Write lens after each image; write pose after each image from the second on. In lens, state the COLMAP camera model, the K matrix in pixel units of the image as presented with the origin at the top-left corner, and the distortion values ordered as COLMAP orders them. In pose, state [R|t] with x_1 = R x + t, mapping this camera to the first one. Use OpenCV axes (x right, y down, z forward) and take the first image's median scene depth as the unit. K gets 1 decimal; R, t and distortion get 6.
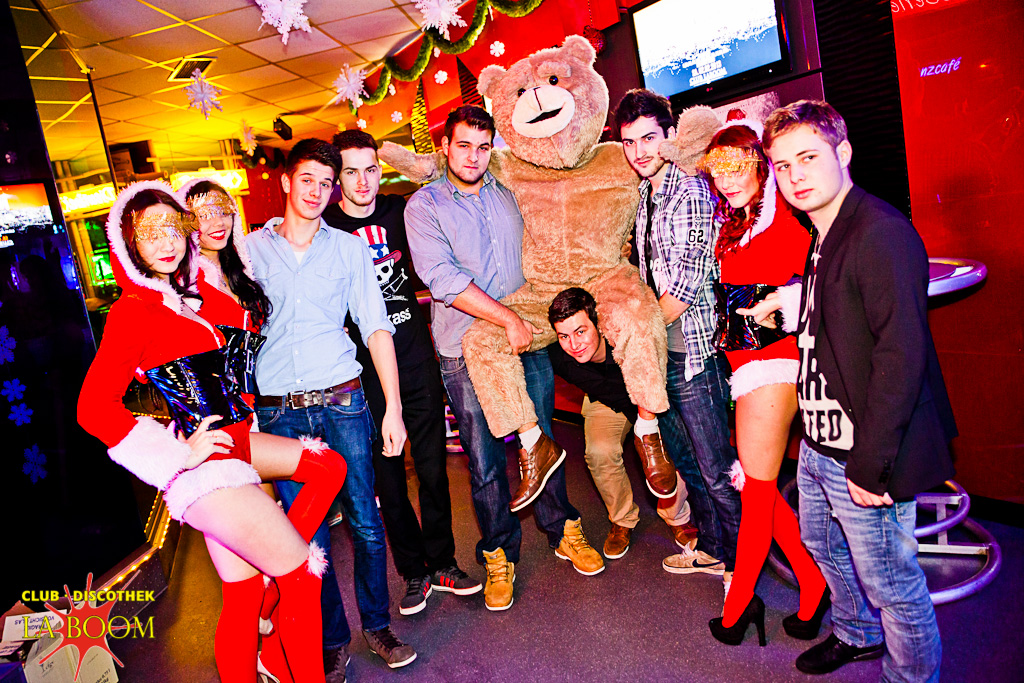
lens RADIAL K [[702.2, 0, 512.0], [0, 702.2, 341.5], [0, 0, 1]] dist [-0.130209, 0.091299]
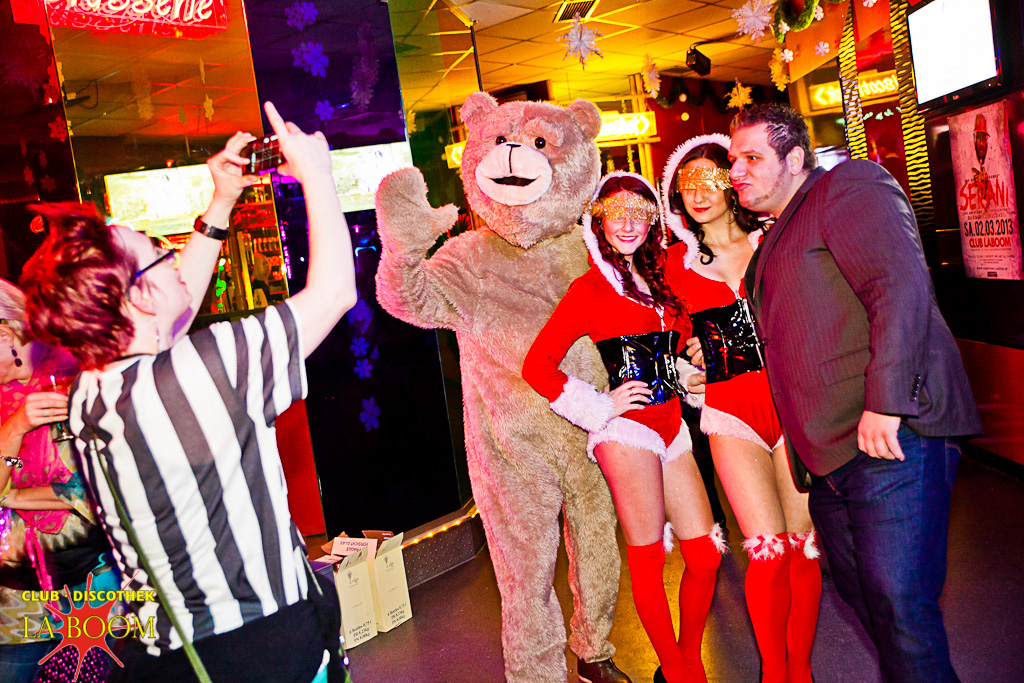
lens RADIAL K [[1004.9, 0, 512.0], [0, 1004.9, 341.5], [0, 0, 1]] dist [-0.063063, 0.182864]
pose [[0.847068, 0.091254, -0.523593, 0.194719], [-0.086364, 0.995690, 0.033813, -0.007976], [0.524421, 0.016578, 0.851298, -0.163451]]
